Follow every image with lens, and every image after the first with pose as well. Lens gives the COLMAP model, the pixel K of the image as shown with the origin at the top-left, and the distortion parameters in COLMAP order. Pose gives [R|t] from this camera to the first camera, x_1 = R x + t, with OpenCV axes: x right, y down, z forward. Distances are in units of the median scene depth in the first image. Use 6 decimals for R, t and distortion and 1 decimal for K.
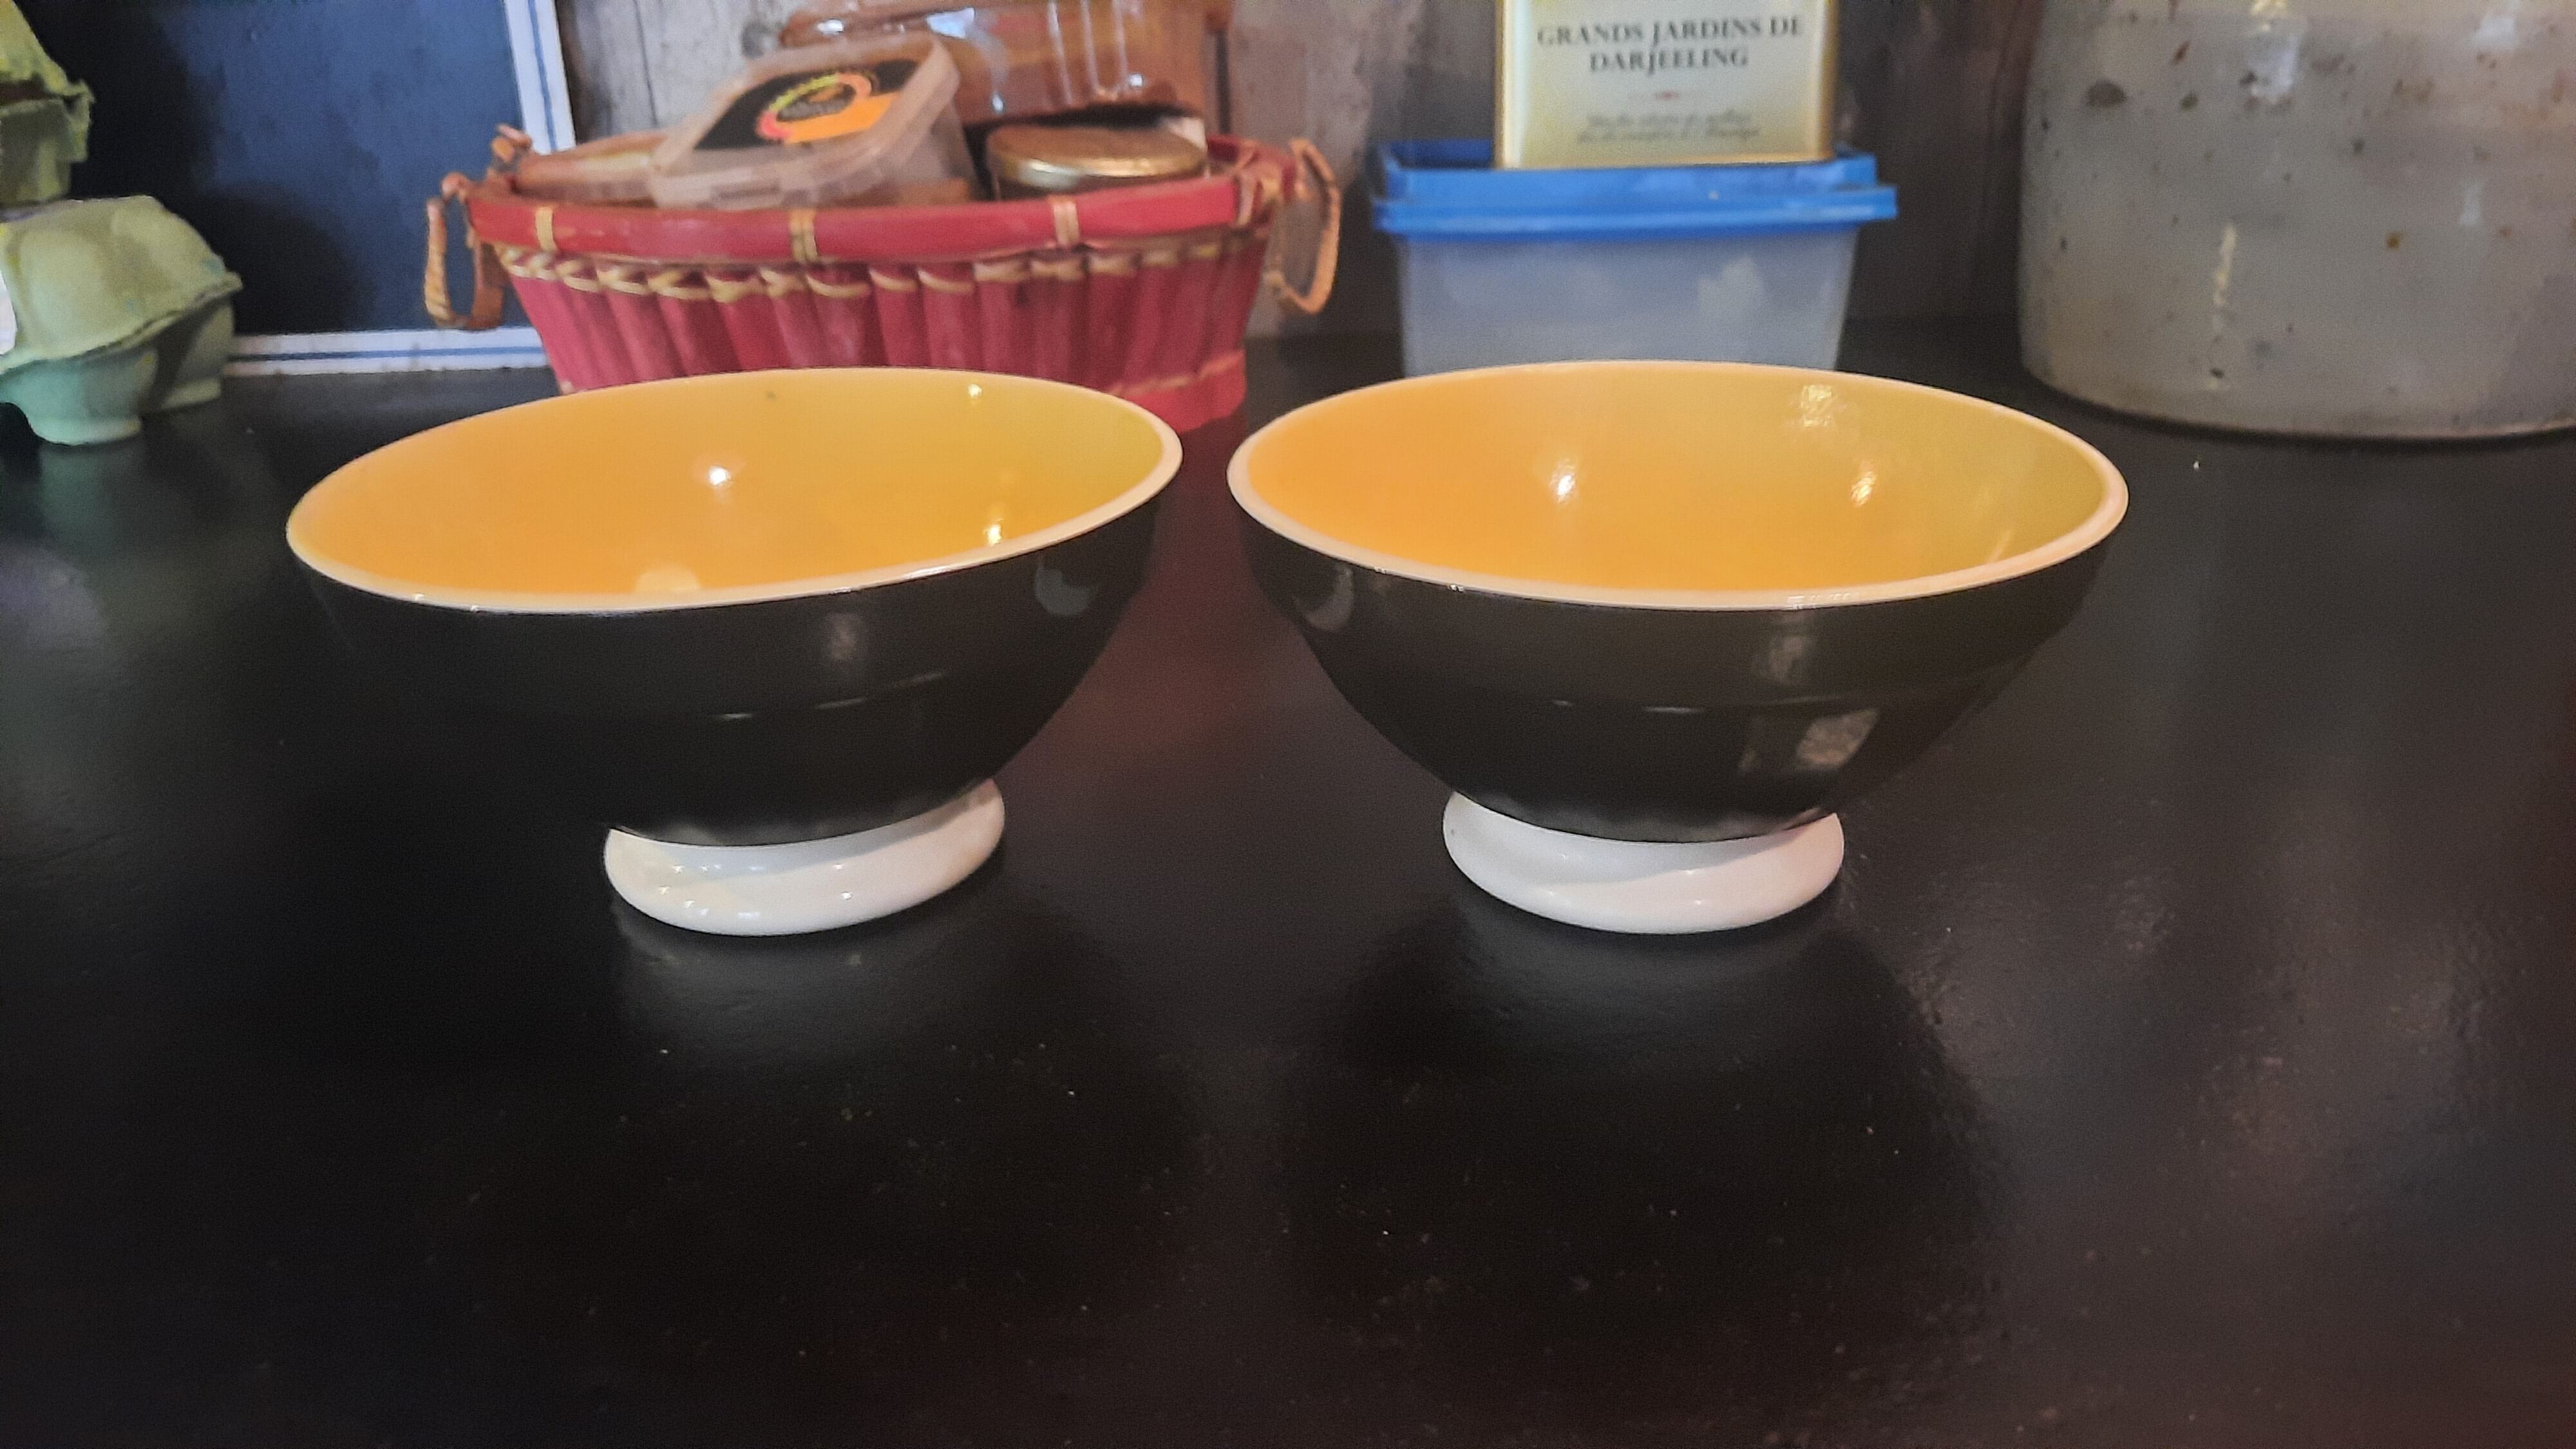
lens RADIAL K [[2278.6, 0, 1274.3], [0, 2278.6, 724.2], [0, 0, 1]] dist [0.005796, -0.038442]
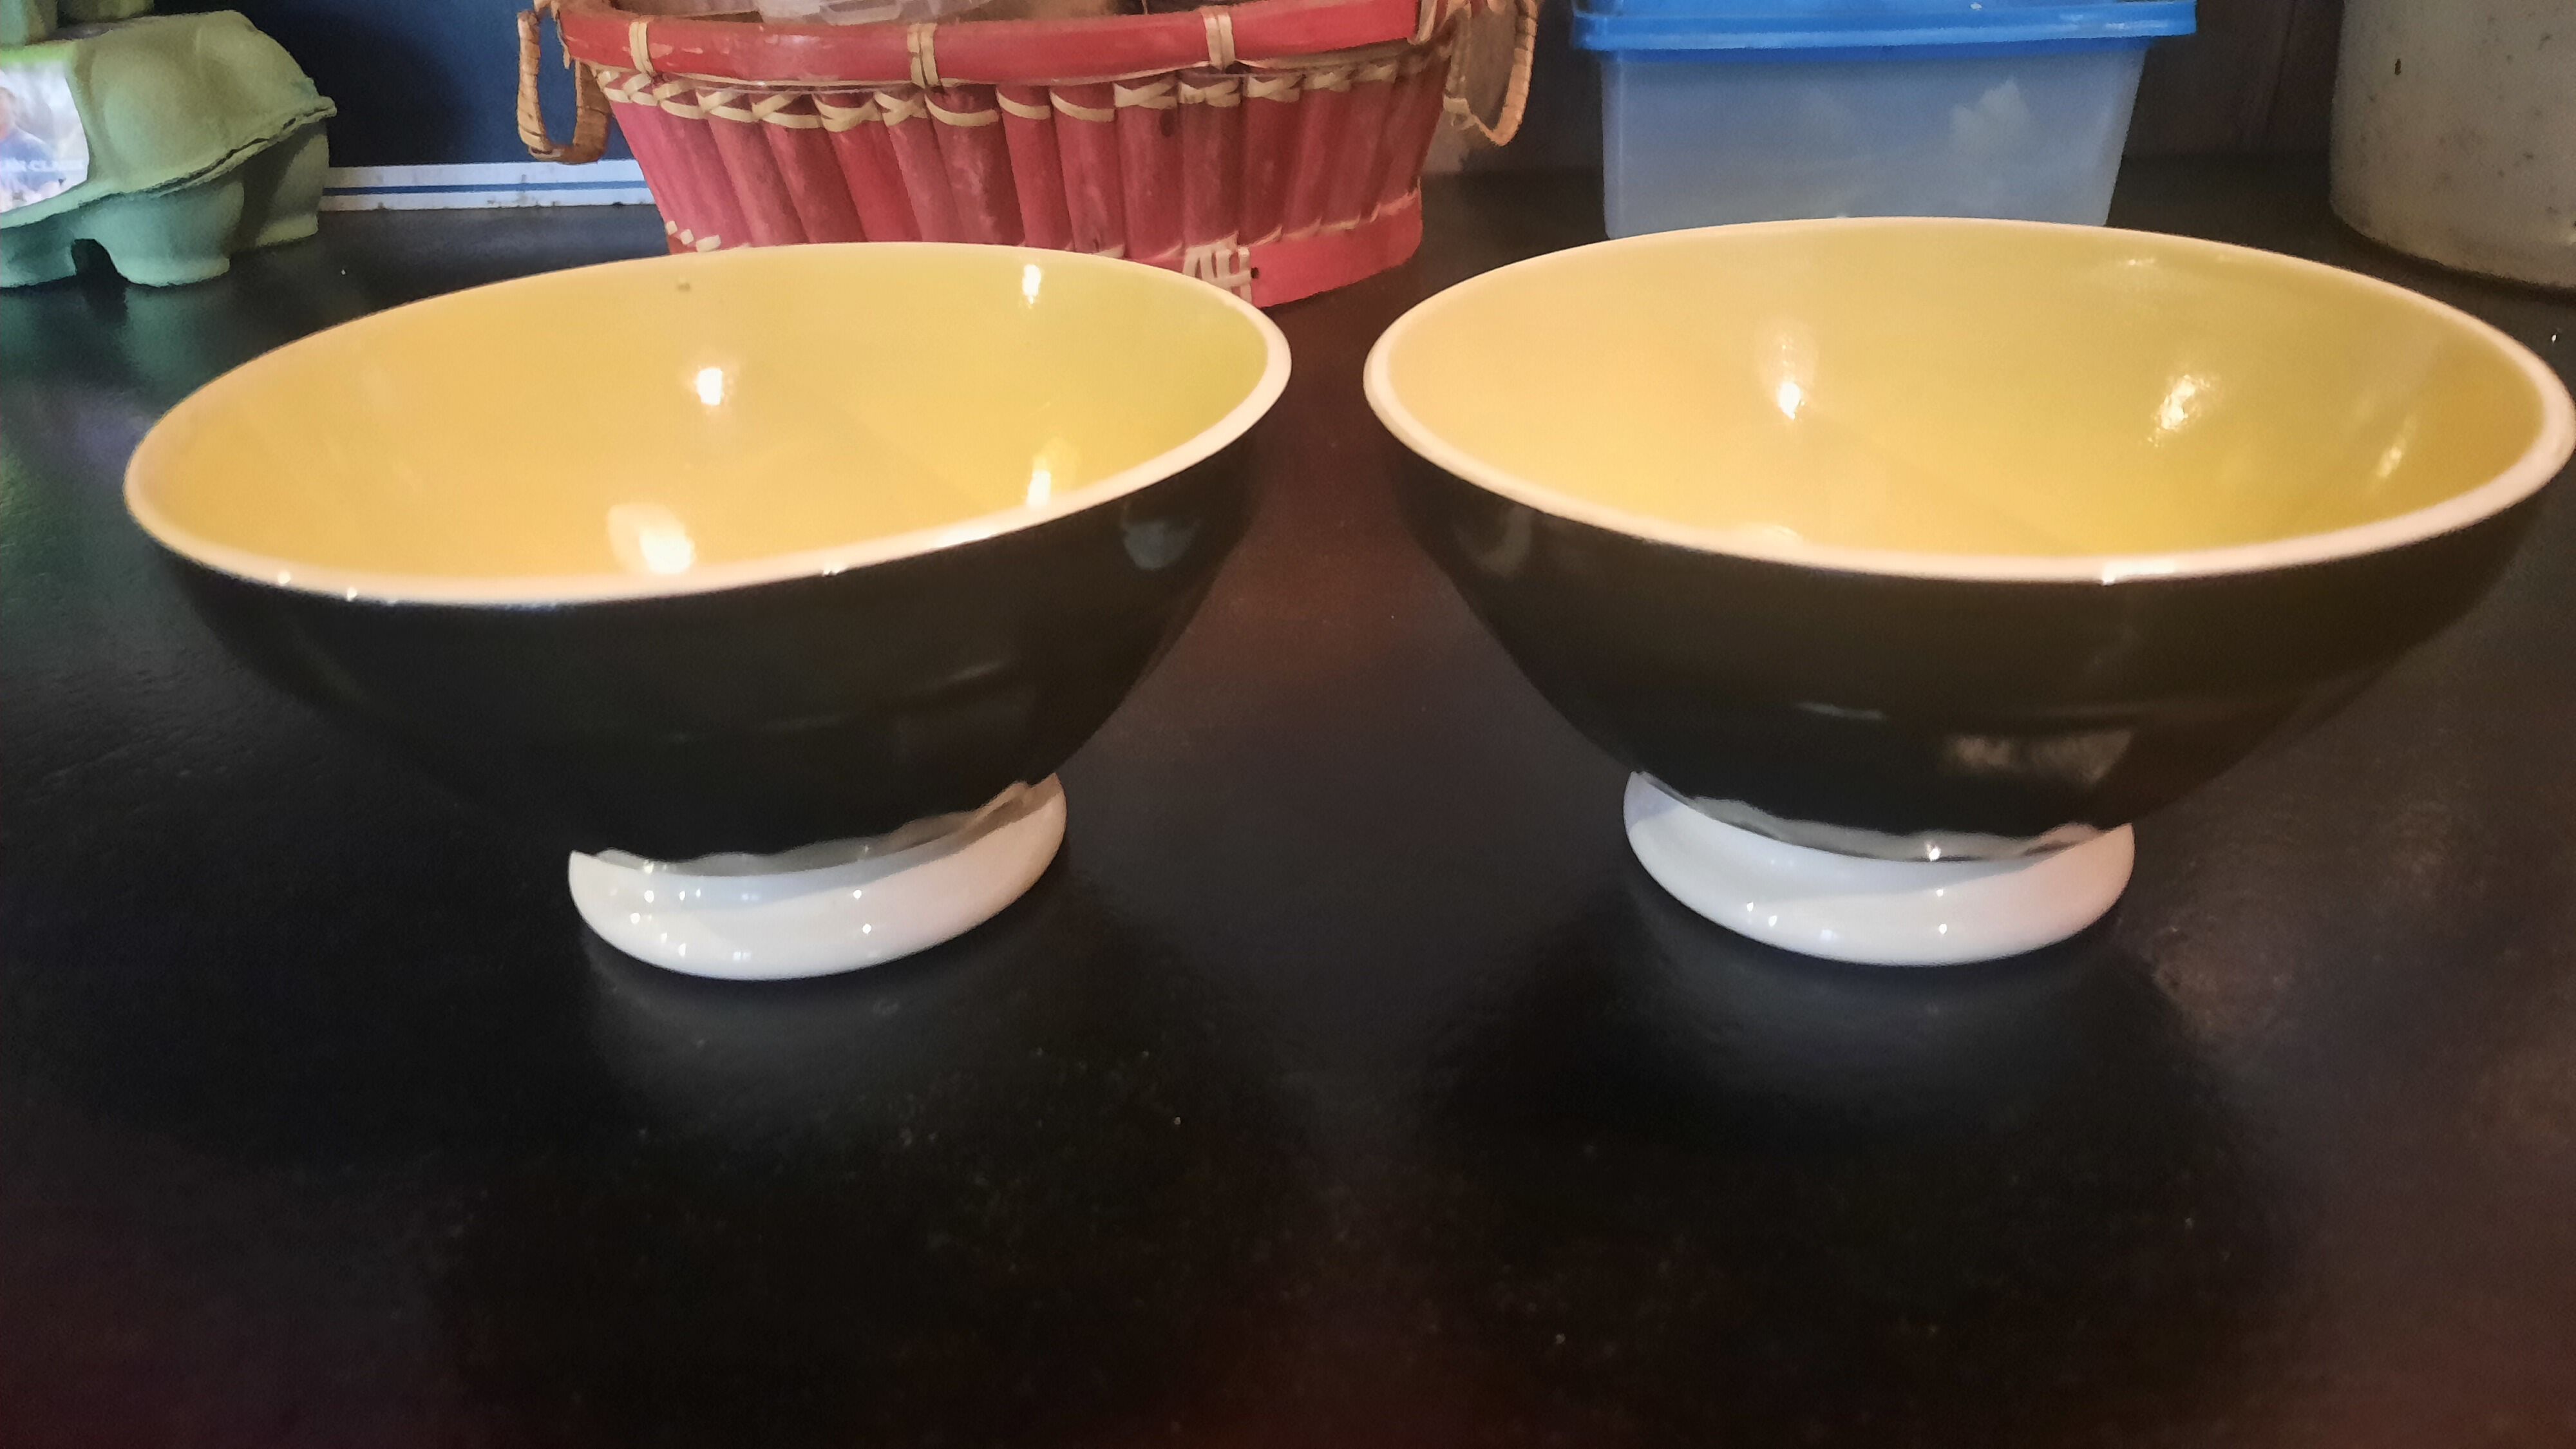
lens RADIAL K [[2278.6, 0, 1258.0], [0, 2278.6, 788.9], [0, 0, 1]] dist [0.005796, -0.038442]
pose [[0.996236, 0.026853, -0.082416, 0.002539], [-0.018553, 0.994827, 0.099873, -0.021365], [0.084671, -0.097968, 0.991581, 0.105595]]
